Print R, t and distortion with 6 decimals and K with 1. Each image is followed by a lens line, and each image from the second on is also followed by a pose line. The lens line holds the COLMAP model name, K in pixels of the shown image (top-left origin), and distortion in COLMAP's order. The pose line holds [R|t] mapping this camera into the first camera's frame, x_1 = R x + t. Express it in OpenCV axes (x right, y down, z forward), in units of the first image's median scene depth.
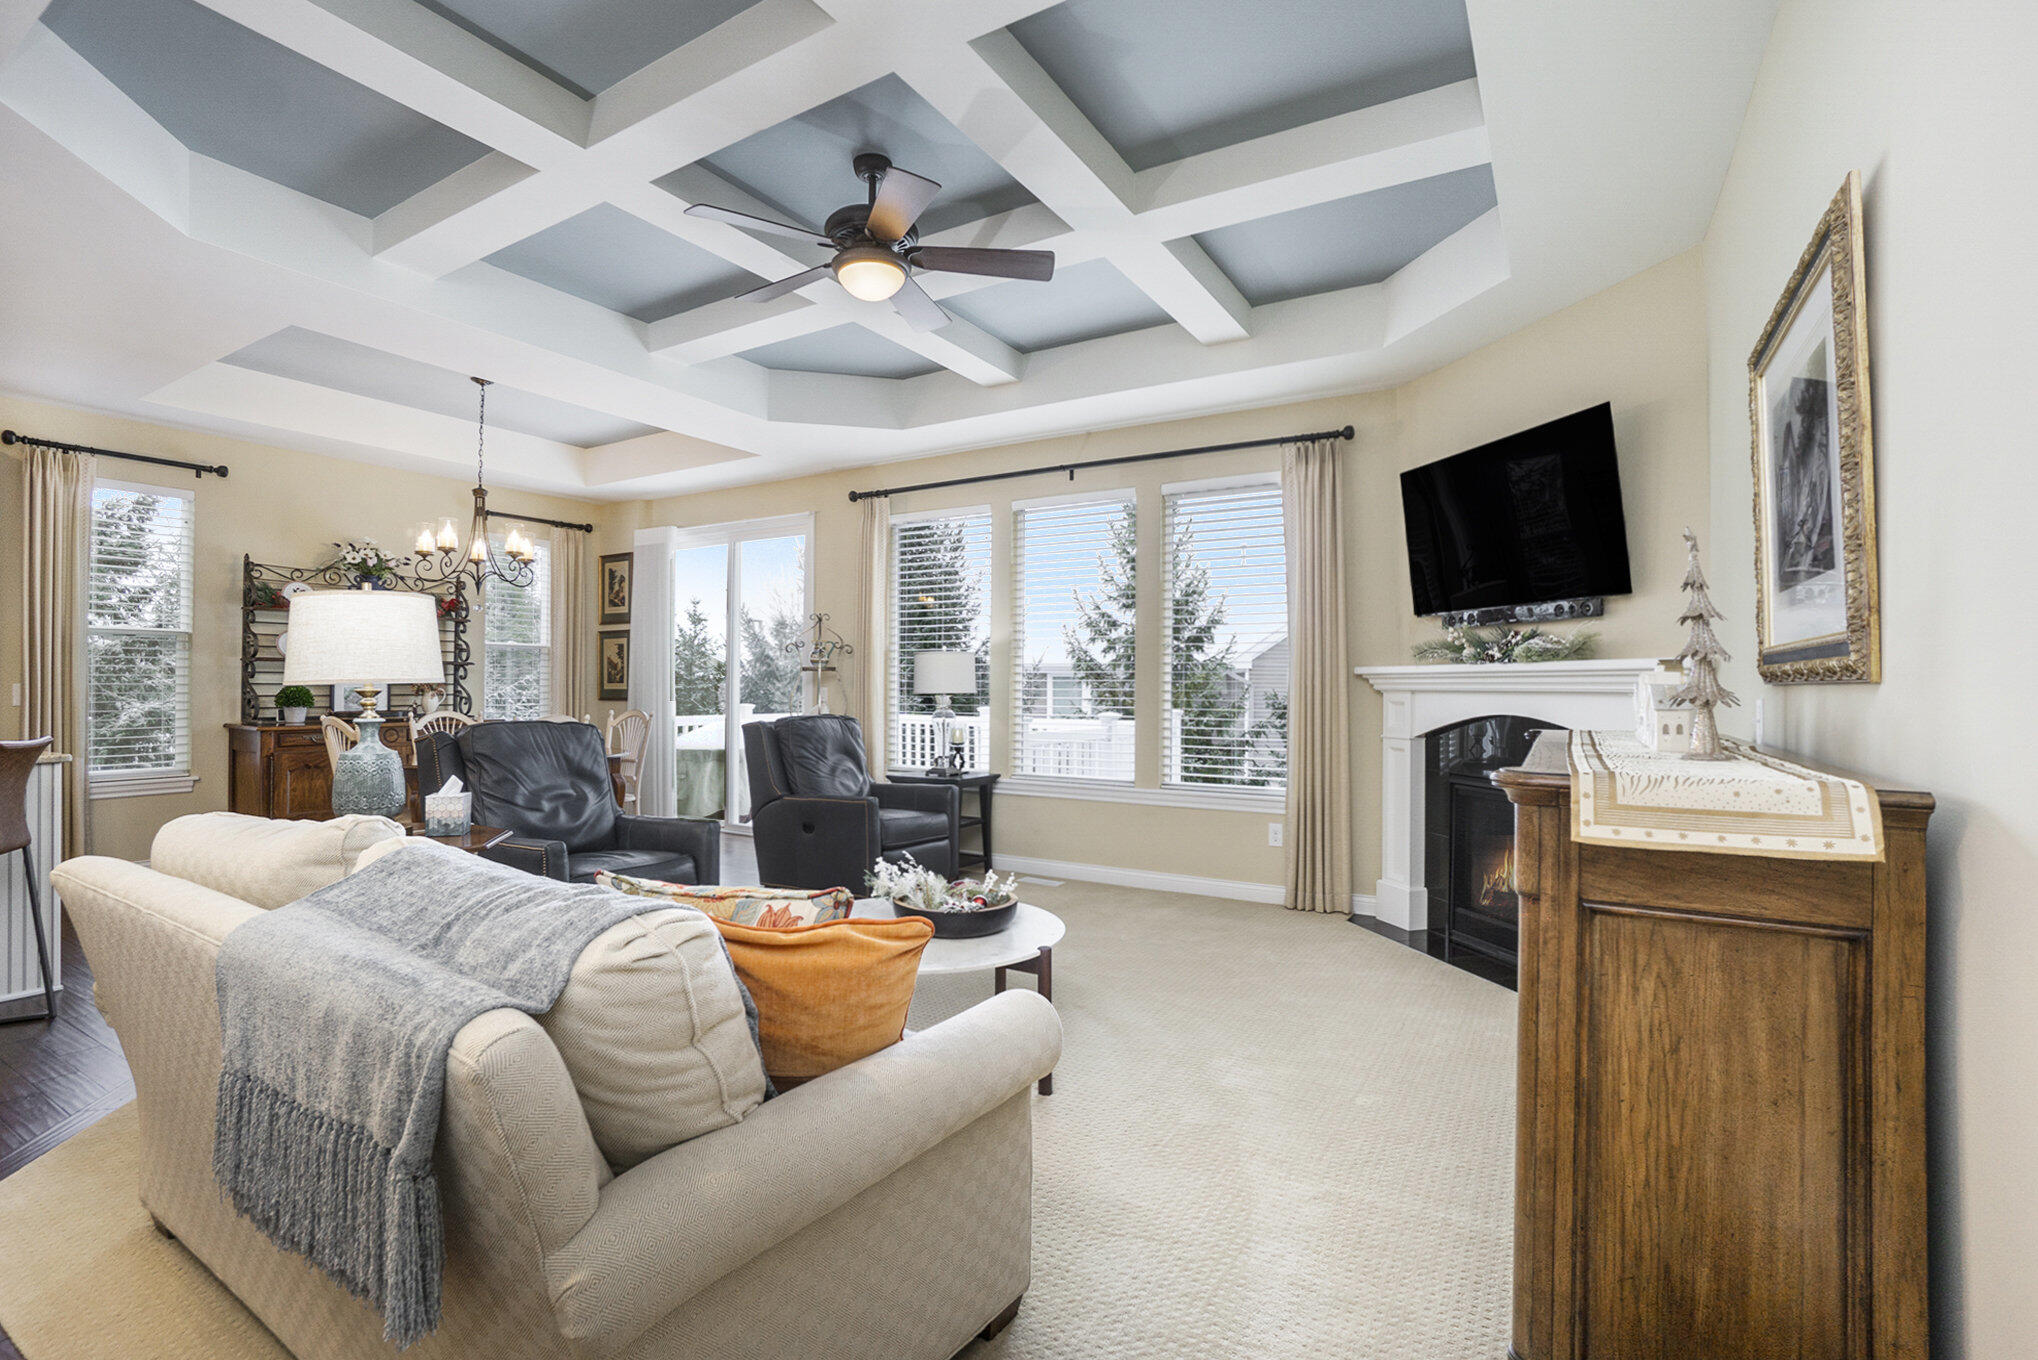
lens RADIAL K [[931.0, 0, 1024.4], [0, 931.0, 687.1], [0, 0, 1]] dist [-0.045218, 0.011493]
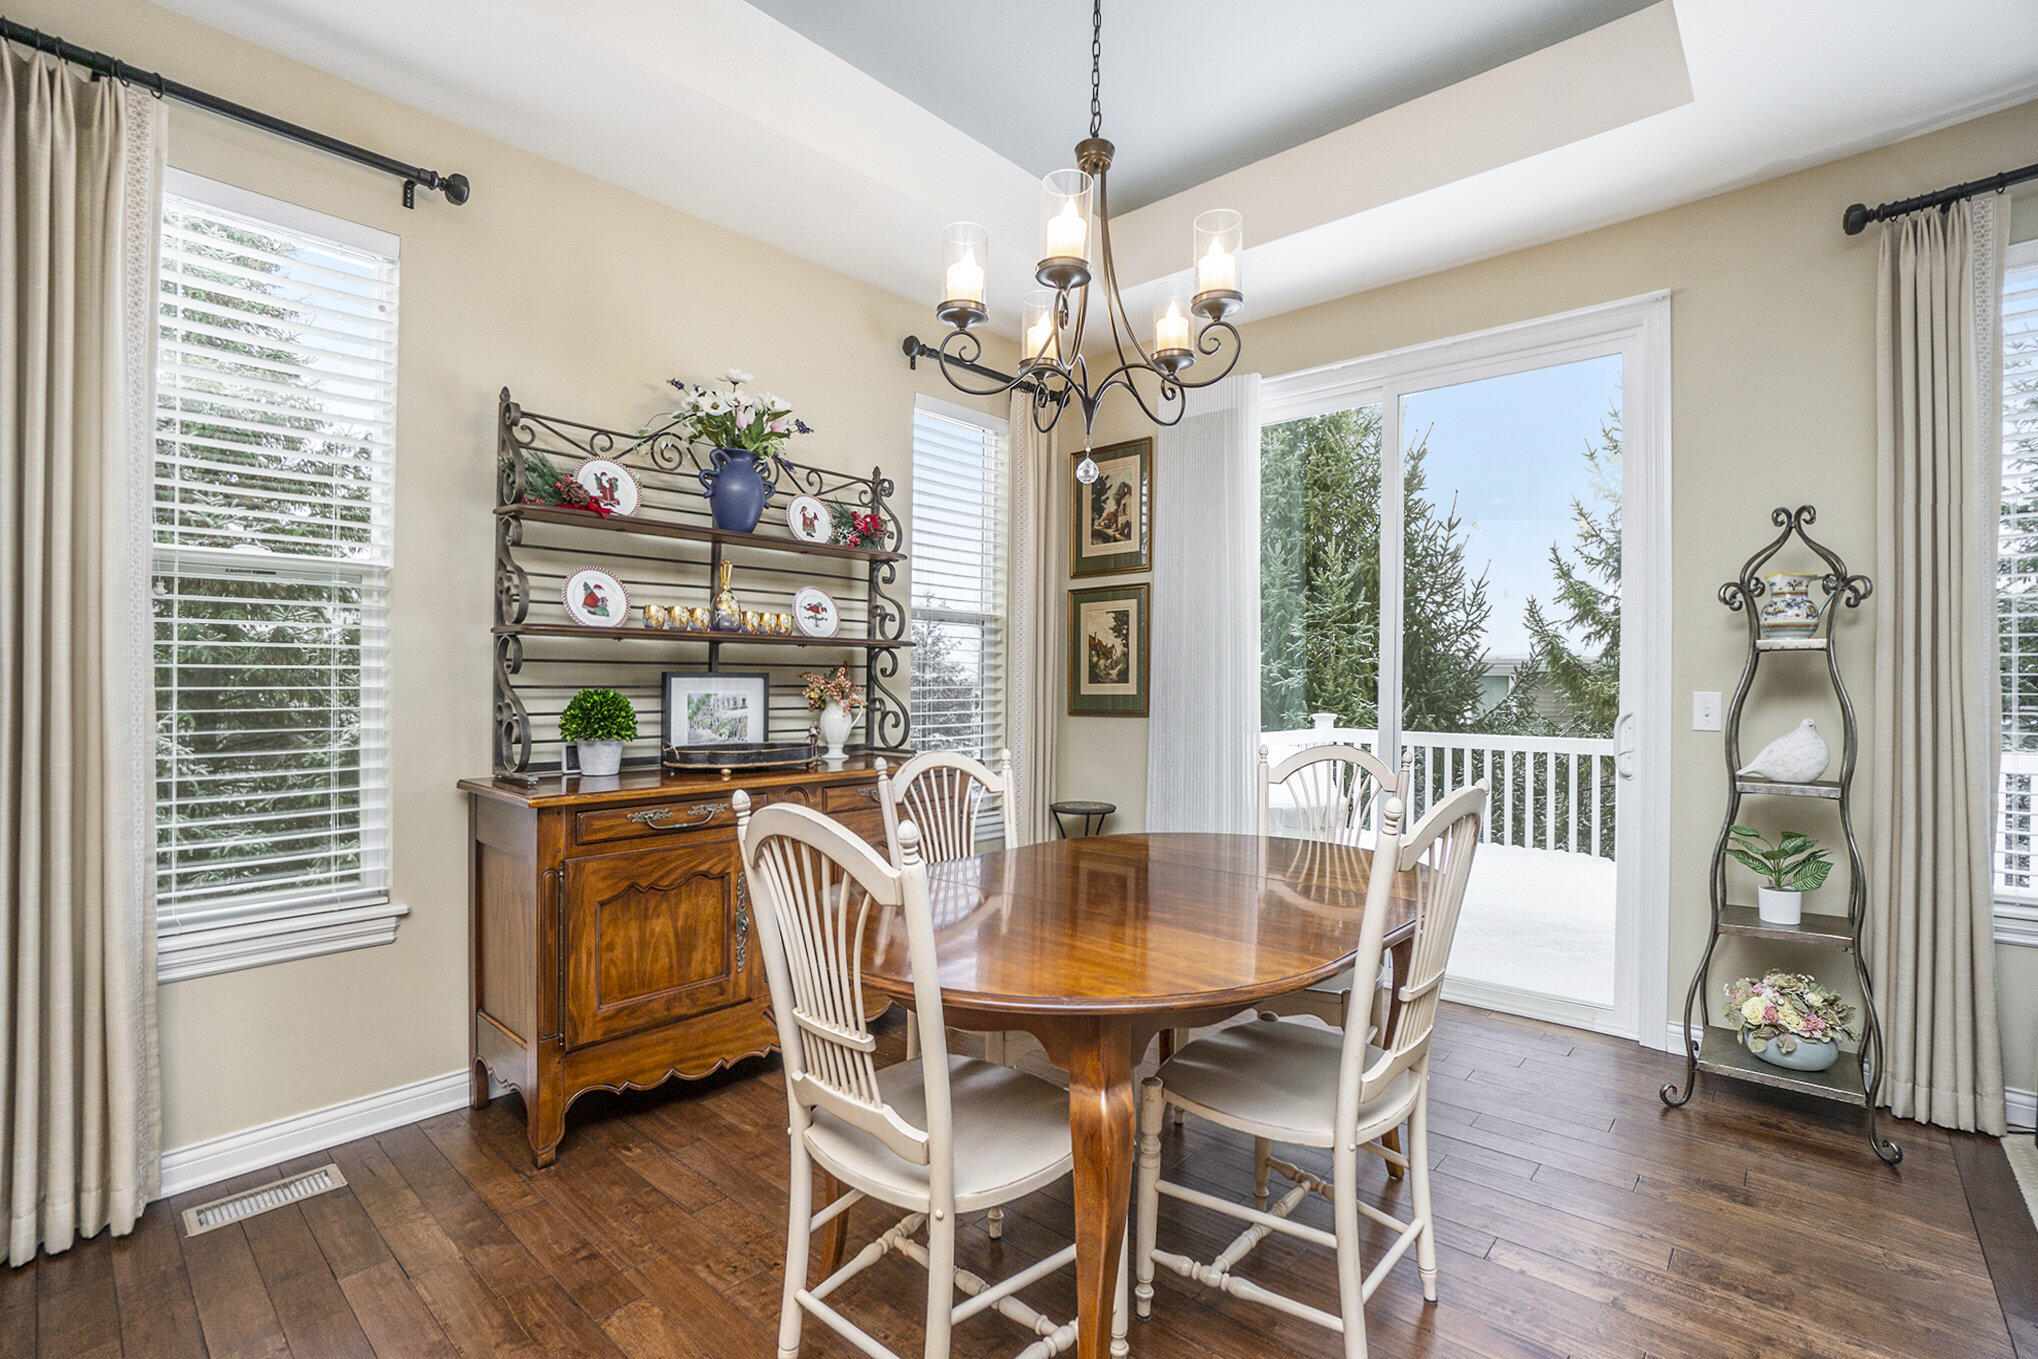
lens RADIAL K [[931.0, 0, 1007.7], [0, 931.0, 684.5], [0, 0, 1]] dist [-0.045218, 0.011493]
pose [[0.978799, -0.001964, -0.204816, -0.469306], [0.001484, 0.999996, -0.002497, -0.002524], [0.204820, 0.002140, 0.978797, 0.545143]]
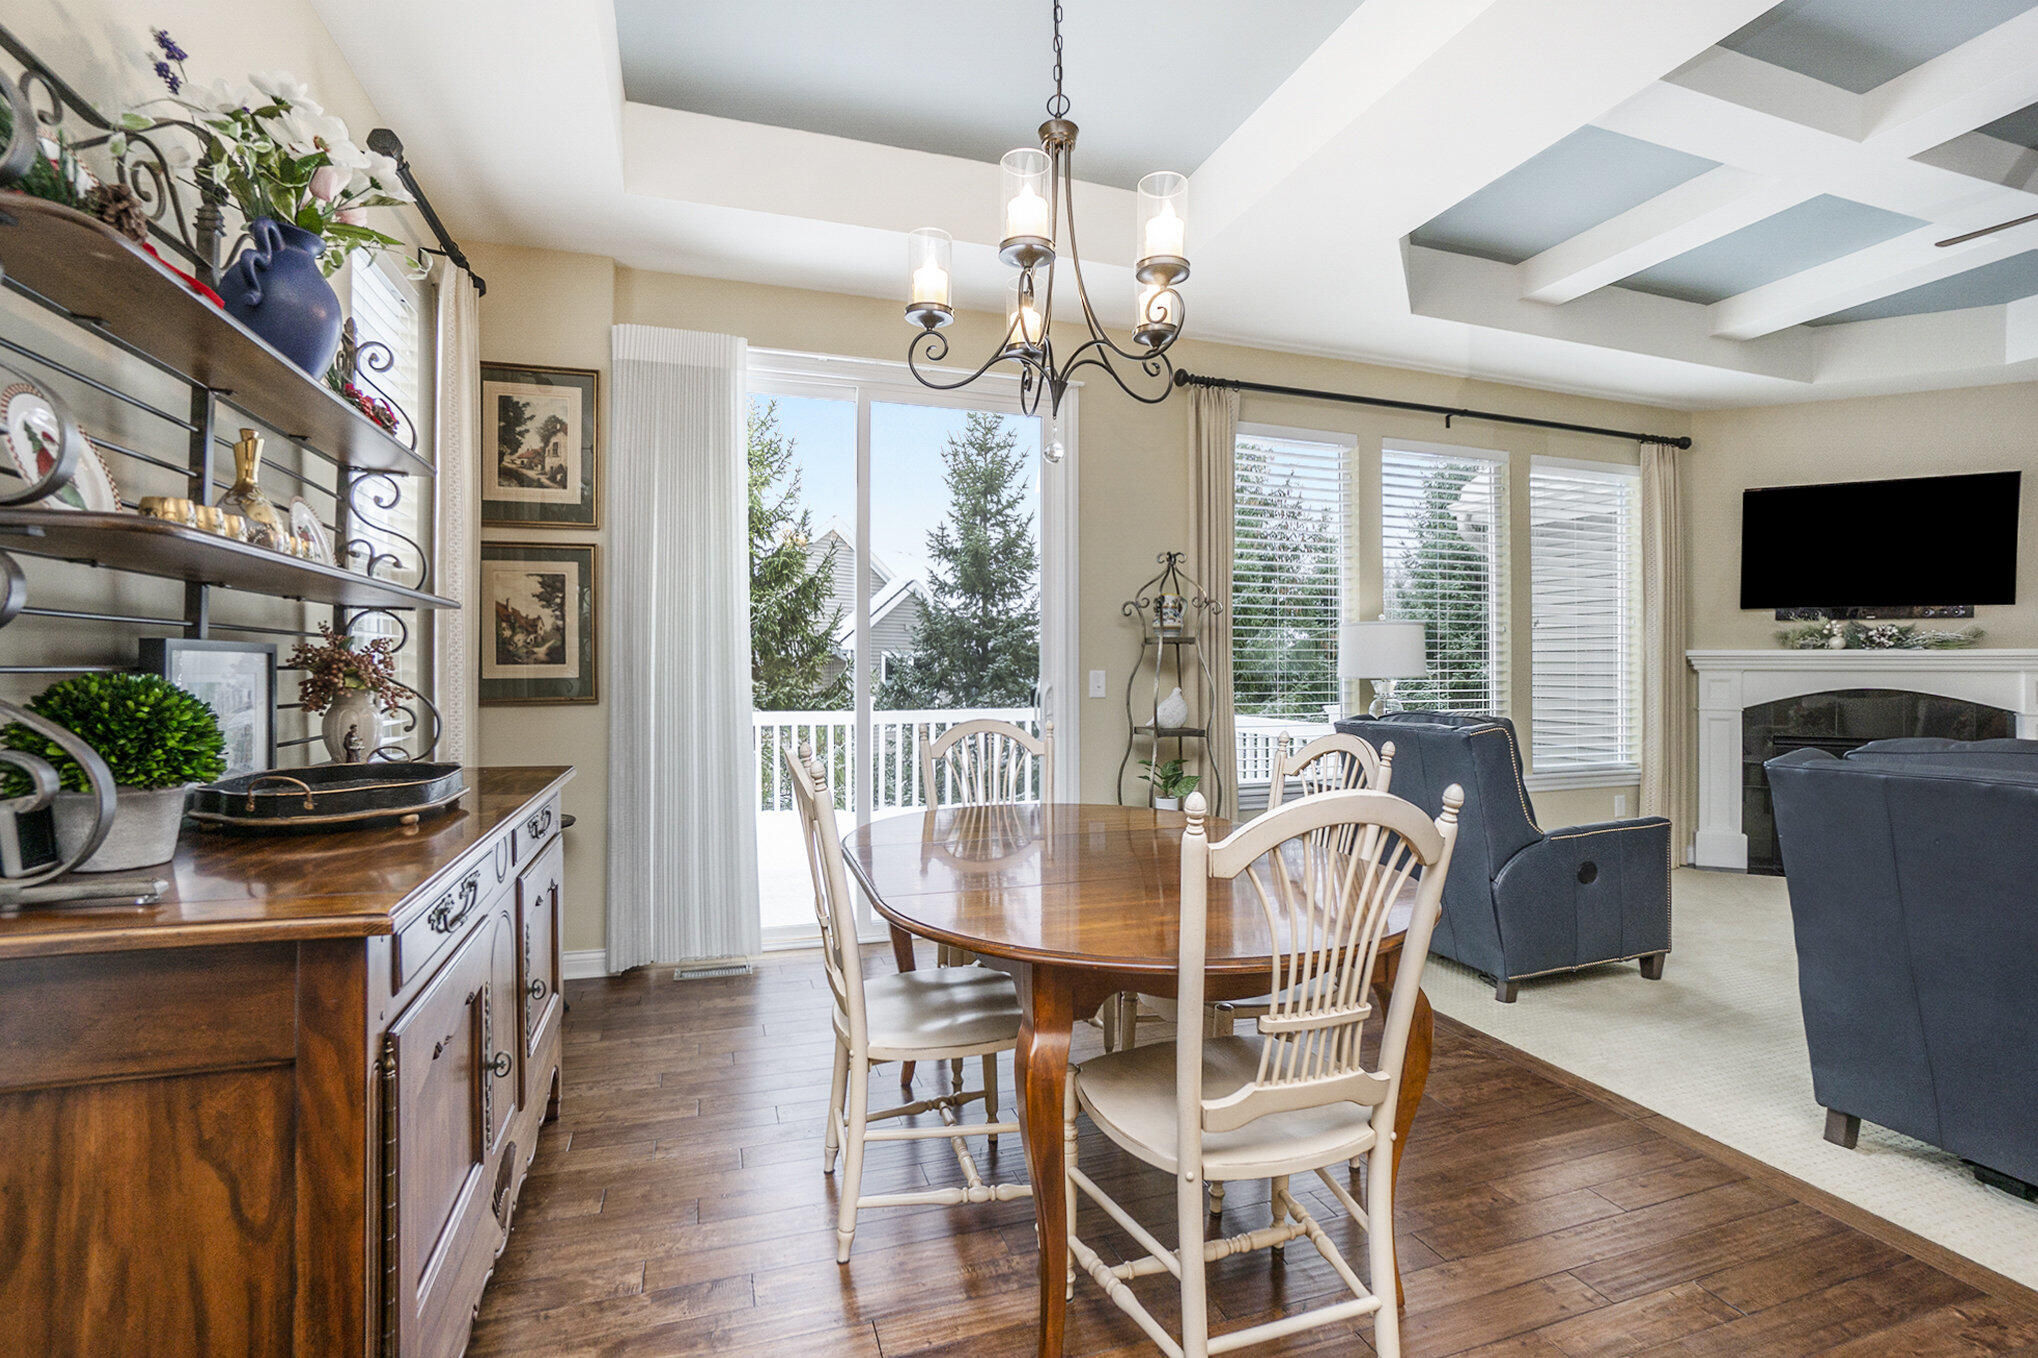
lens RADIAL K [[931.0, 0, 1024.8], [0, 931.0, 694.3], [0, 0, 1]] dist [-0.045218, 0.011493]
pose [[0.648034, -0.023328, 0.761254, -0.750229], [0.003572, 0.999613, 0.027592, -0.001262], [-0.761603, -0.015161, 0.647866, 0.655834]]
